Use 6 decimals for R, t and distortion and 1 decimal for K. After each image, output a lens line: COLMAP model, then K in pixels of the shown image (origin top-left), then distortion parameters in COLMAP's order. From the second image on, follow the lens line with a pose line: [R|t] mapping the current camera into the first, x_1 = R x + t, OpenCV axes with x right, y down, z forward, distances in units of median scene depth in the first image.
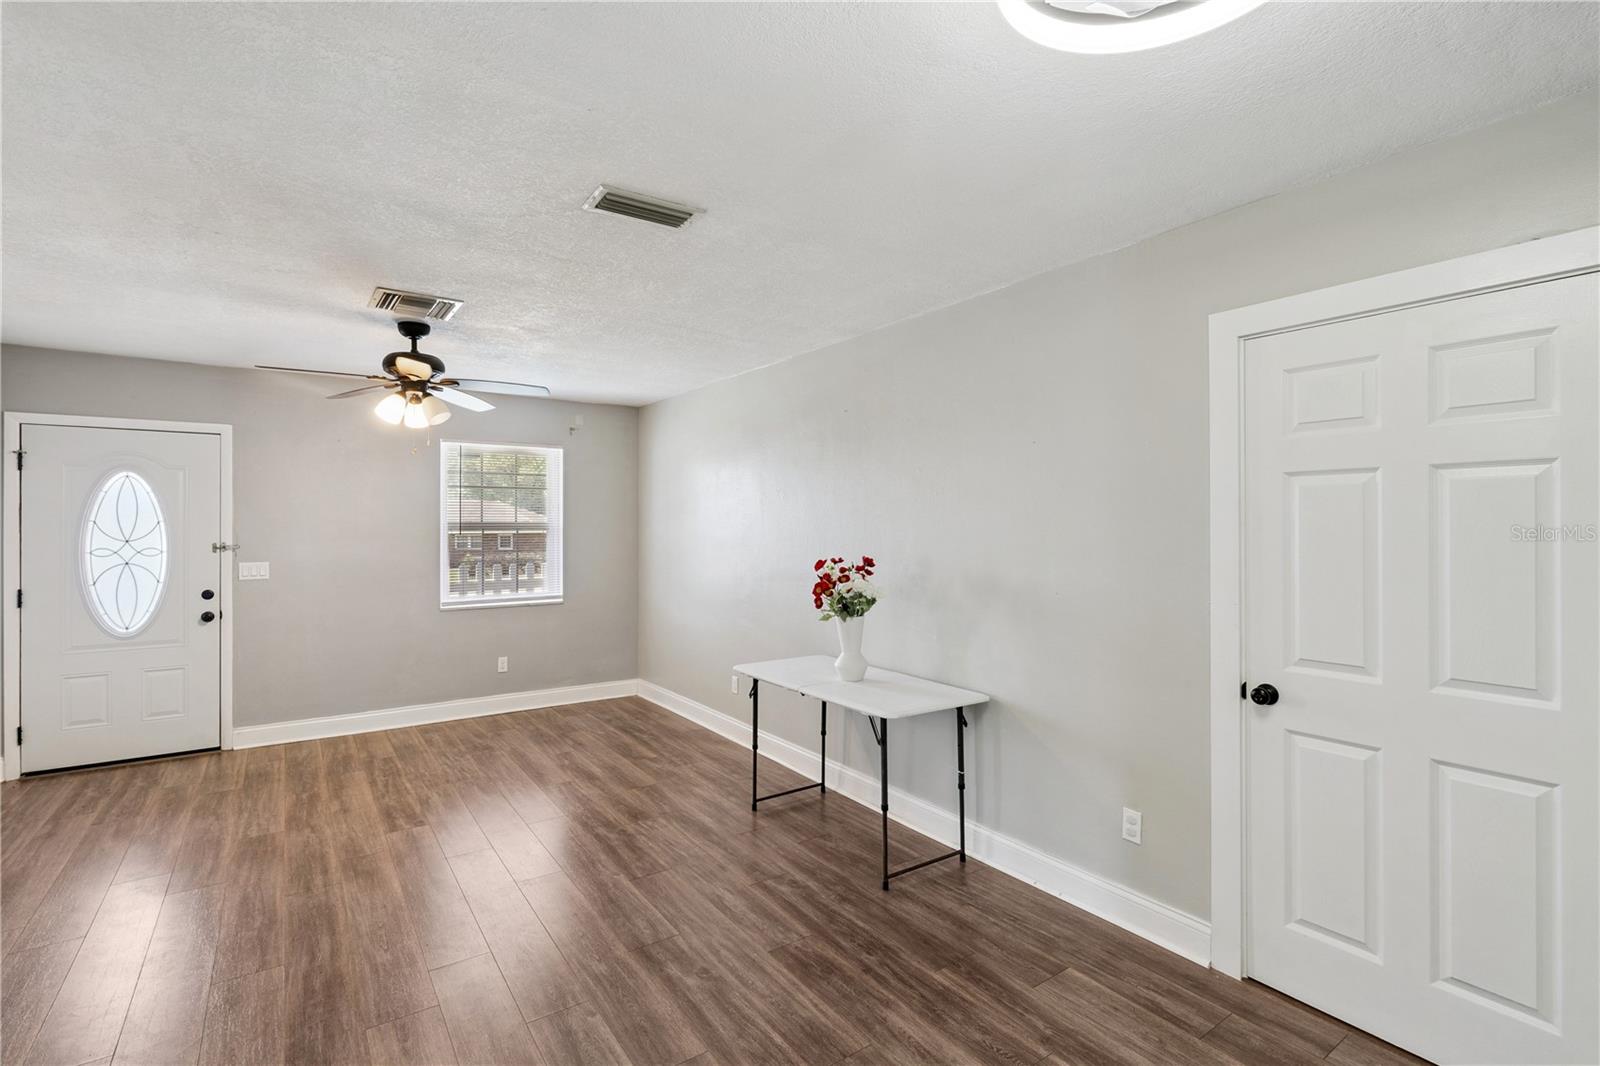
lens RADIAL K [[750.2, 0, 803.0], [0, 750.2, 521.3], [0, 0, 1]] dist [-0.008599, -0.000712]
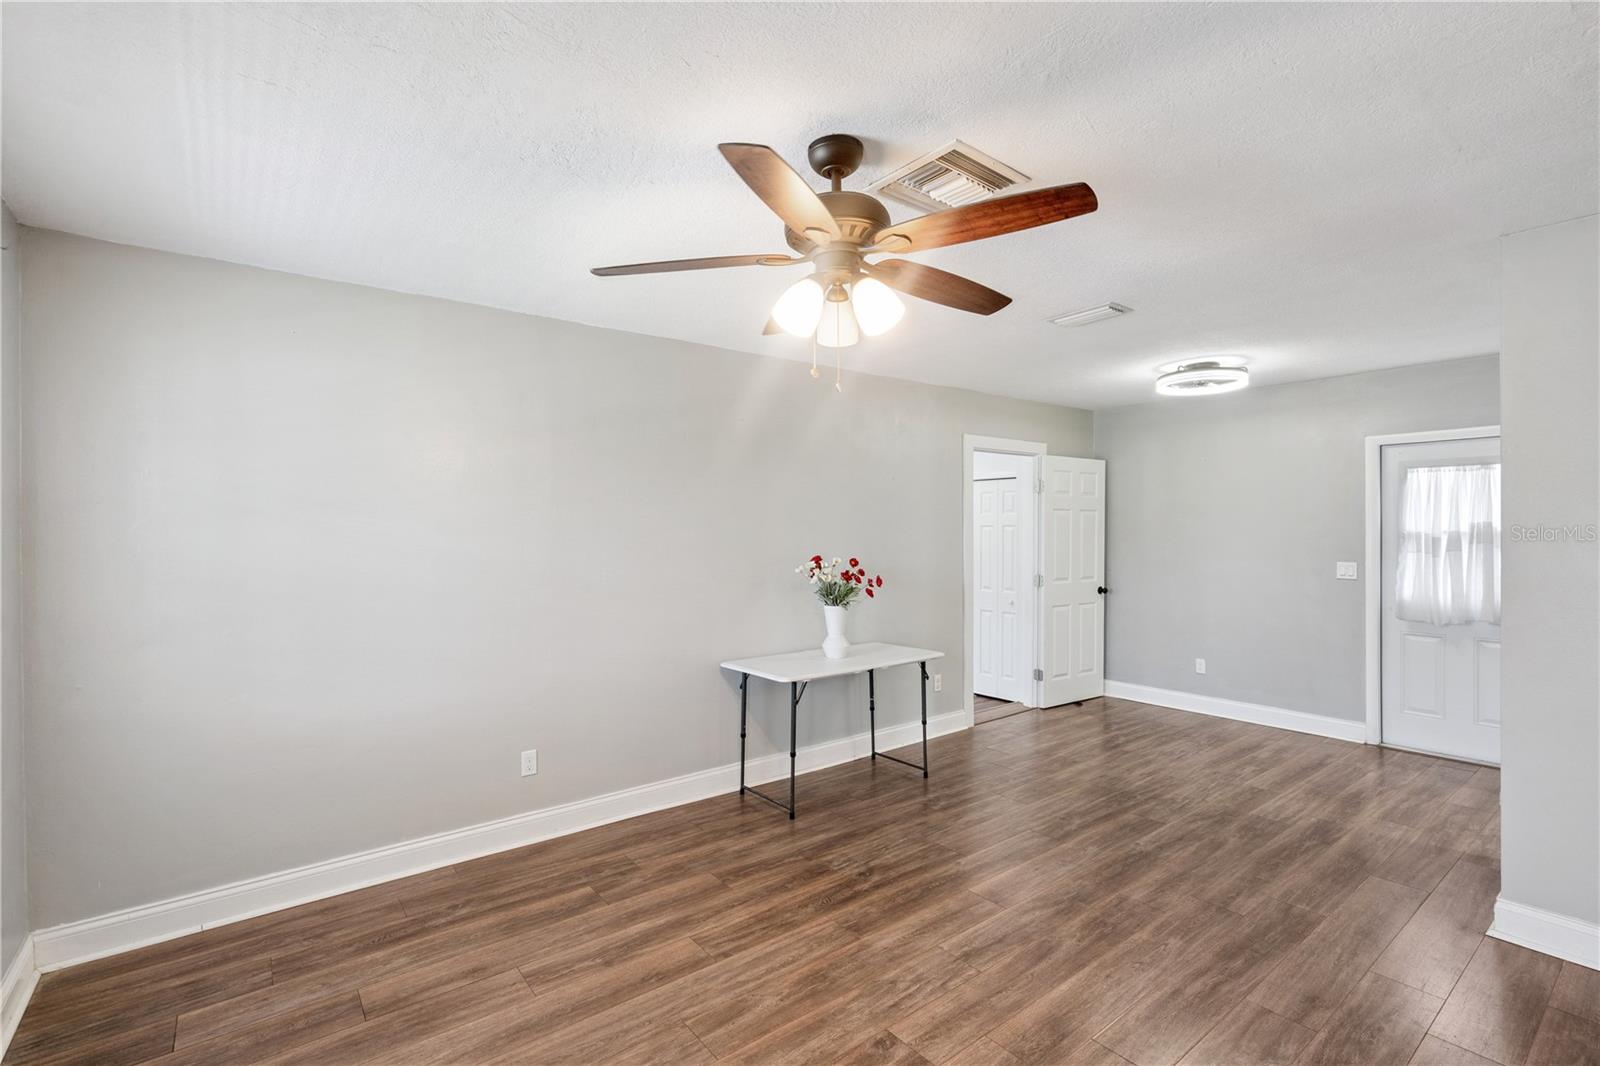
lens RADIAL K [[731.0, 0, 805.3], [0, 731.0, 532.4], [0, 0, 1]] dist [0.004926, 0.001399]
pose [[-0.068858, -0.006027, 0.997608, -1.080854], [-0.006350, 0.999964, 0.005603, 0.003167], [-0.997606, -0.005949, -0.068893, 1.108128]]
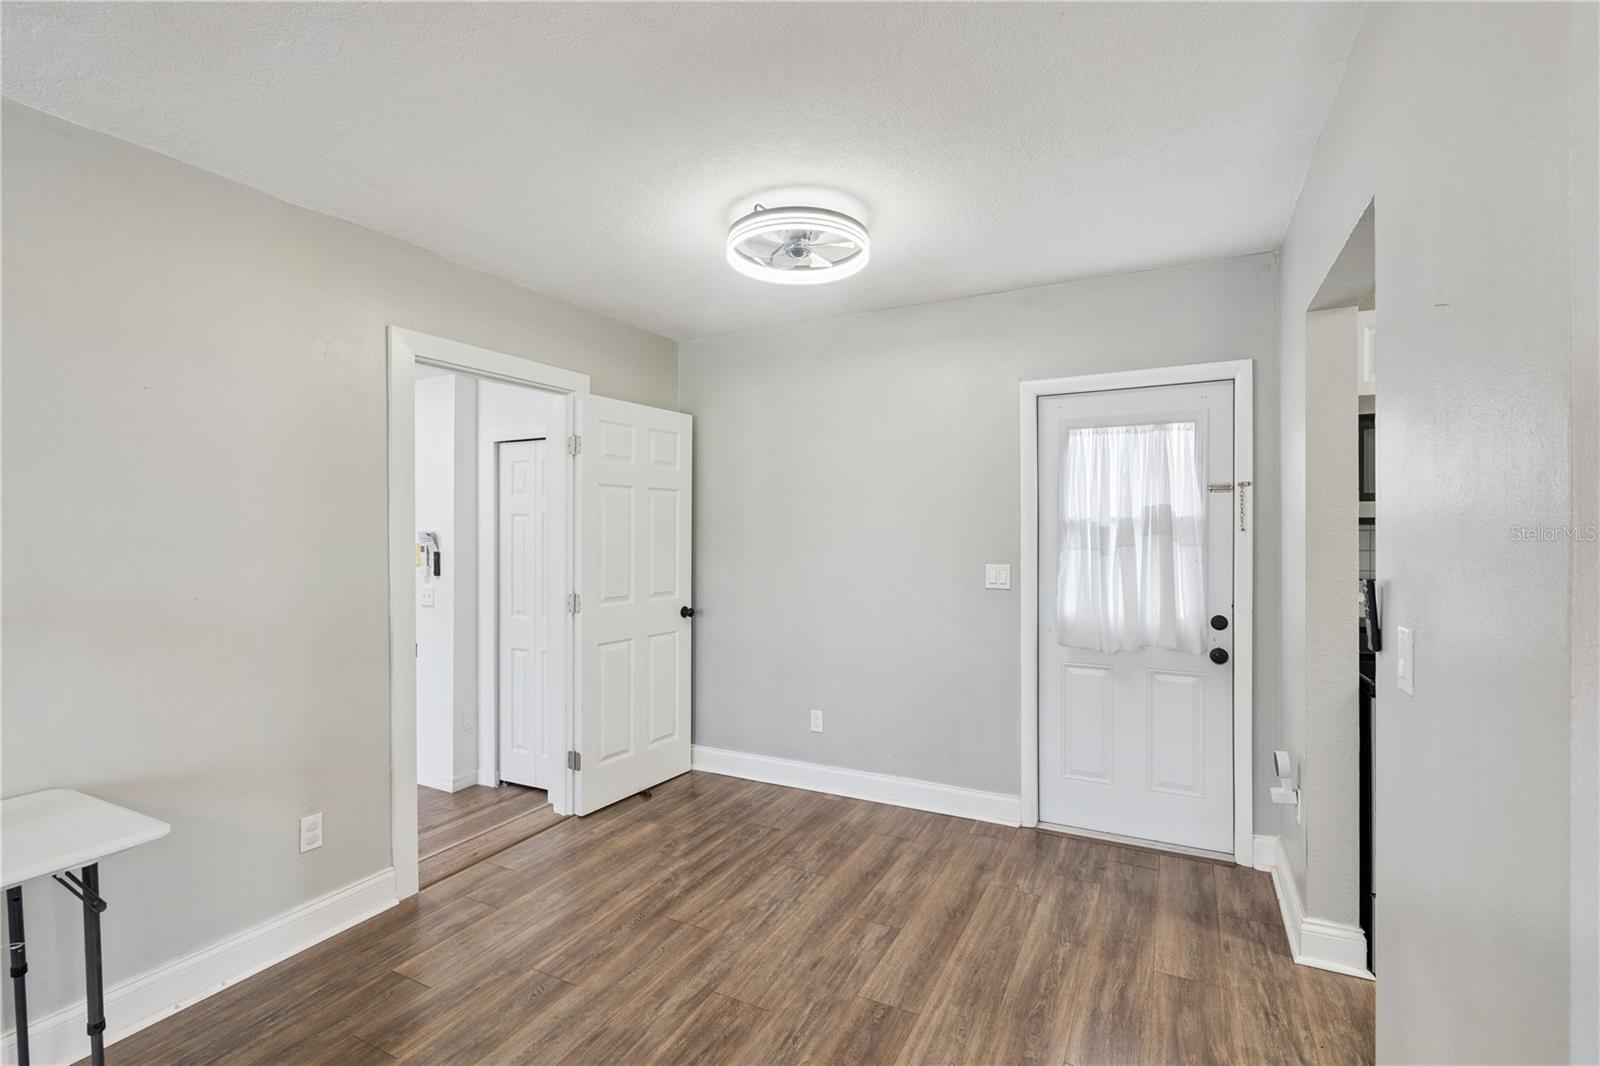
lens RADIAL K [[731.0, 0, 806.2], [0, 731.0, 533.1], [0, 0, 1]] dist [0.004926, 0.001399]
pose [[-0.478555, -0.004182, 0.878048, -0.497485], [-0.006330, 0.999979, 0.001312, 0.020230], [-0.878035, -0.004930, -0.478571, 0.674947]]
